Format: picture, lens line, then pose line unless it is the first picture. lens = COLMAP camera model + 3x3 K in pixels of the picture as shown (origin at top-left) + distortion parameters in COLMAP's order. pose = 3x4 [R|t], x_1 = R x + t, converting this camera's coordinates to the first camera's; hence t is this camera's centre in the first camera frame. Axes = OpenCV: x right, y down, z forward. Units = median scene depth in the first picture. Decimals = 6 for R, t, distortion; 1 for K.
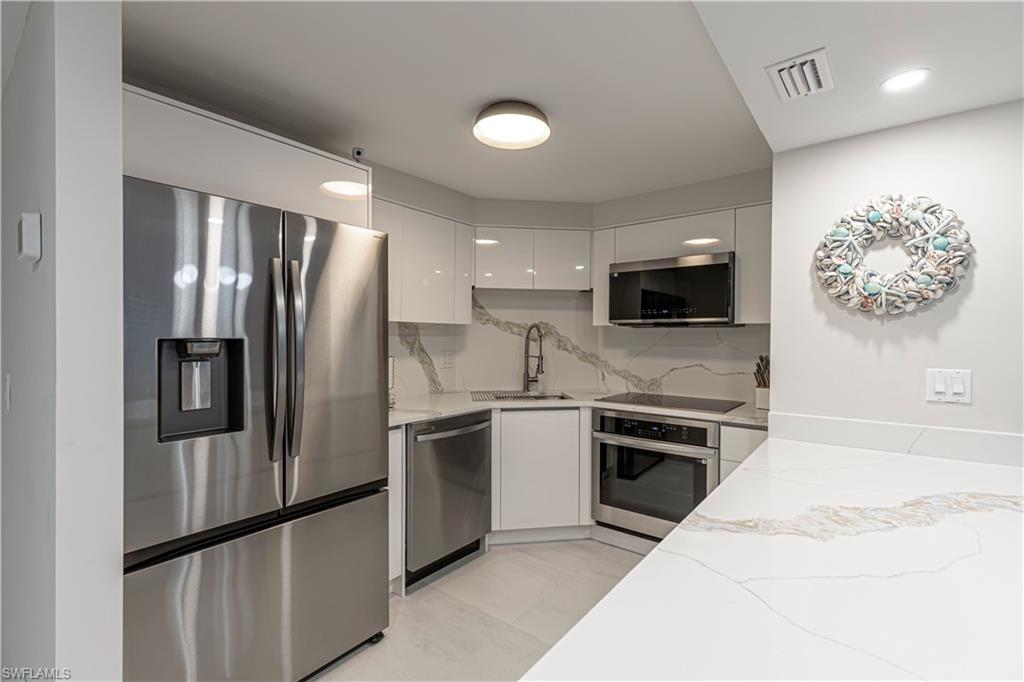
lens RADIAL K [[456.1, 0, 517.5], [0, 456.1, 339.7], [0, 0, 1]] dist [0.010185, -0.002979]
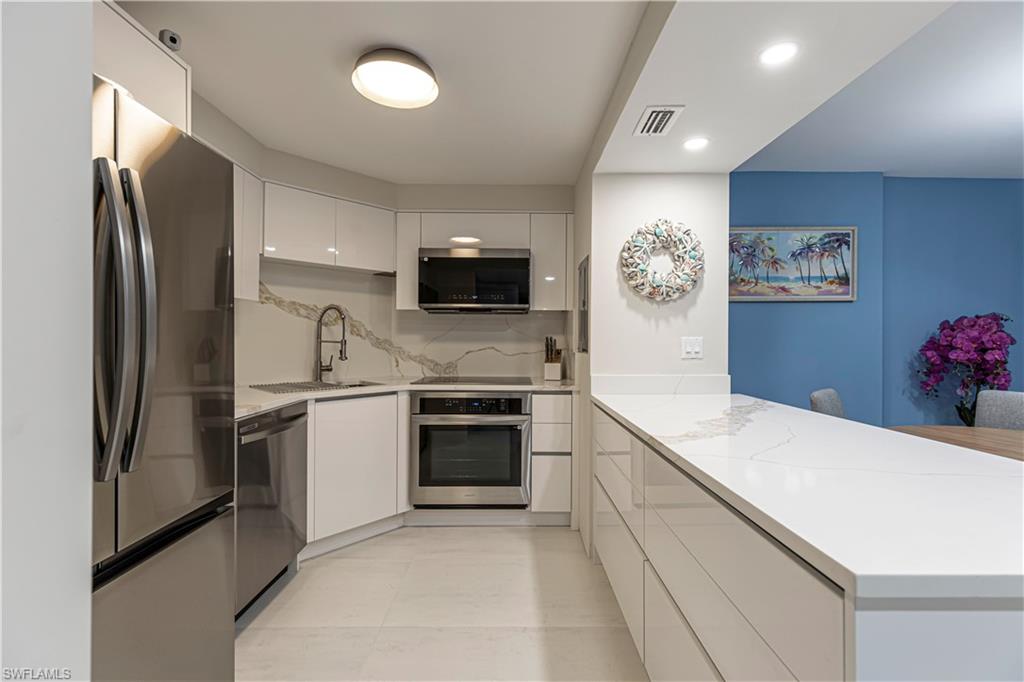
lens RADIAL K [[456.1, 0, 516.0], [0, 456.1, 339.7], [0, 0, 1]] dist [0.010185, -0.002979]
pose [[0.784836, -0.001846, 0.619701, -0.281083], [0.003557, 0.999993, -0.001525, 0.042608], [-0.619694, 0.003401, 0.784837, 0.090389]]
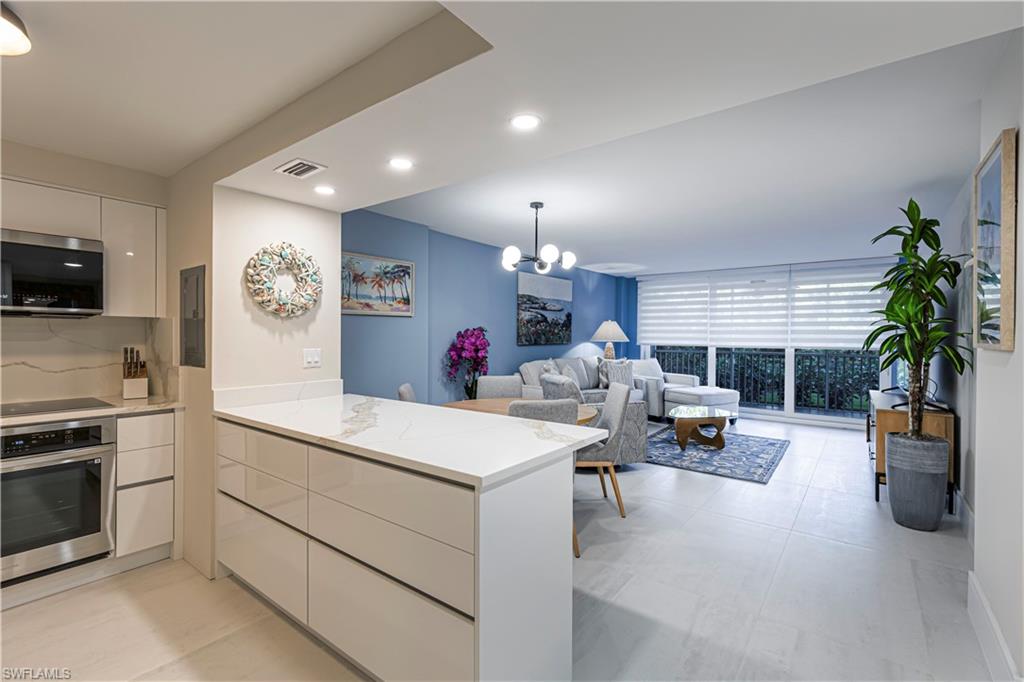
lens RADIAL K [[456.1, 0, 514.7], [0, 456.1, 339.1], [0, 0, 1]] dist [0.010185, -0.002979]
pose [[-0.006924, -0.012206, 0.999902, -0.492183], [0.001261, 0.999925, 0.012215, 0.003505], [-0.999975, 0.001345, -0.006908, 0.127543]]
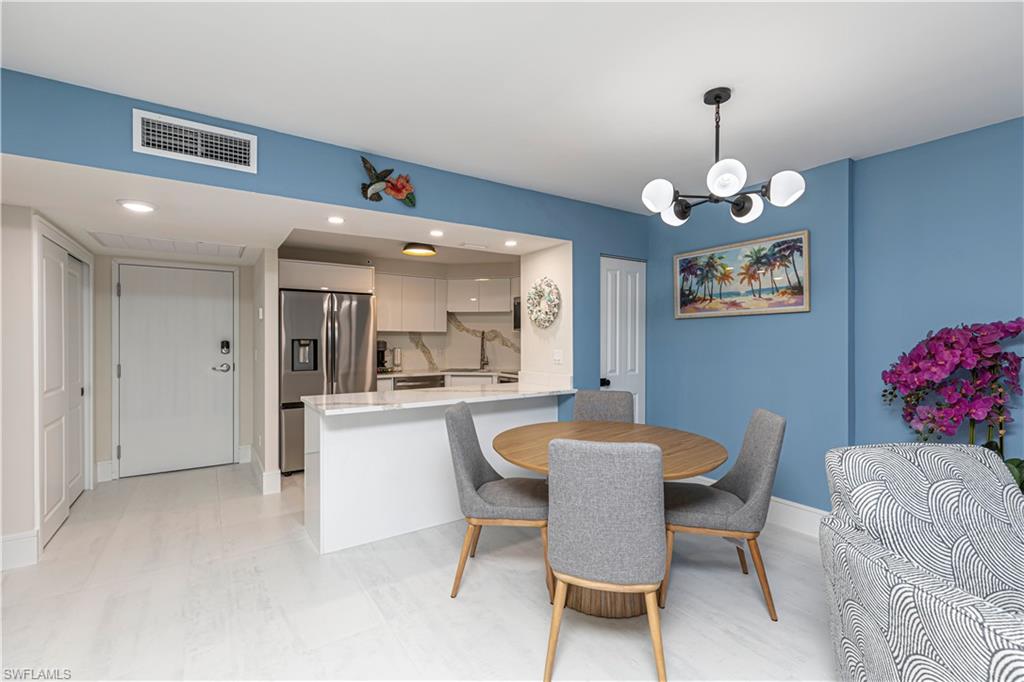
lens RADIAL K [[456.1, 0, 516.6], [0, 456.1, 338.6], [0, 0, 1]] dist [0.010185, -0.002979]
pose [[0.951060, -0.005774, -0.308952, 0.853276], [0.002873, 0.999947, -0.009845, 0.015422], [0.308993, 0.008475, 0.951027, -0.782190]]
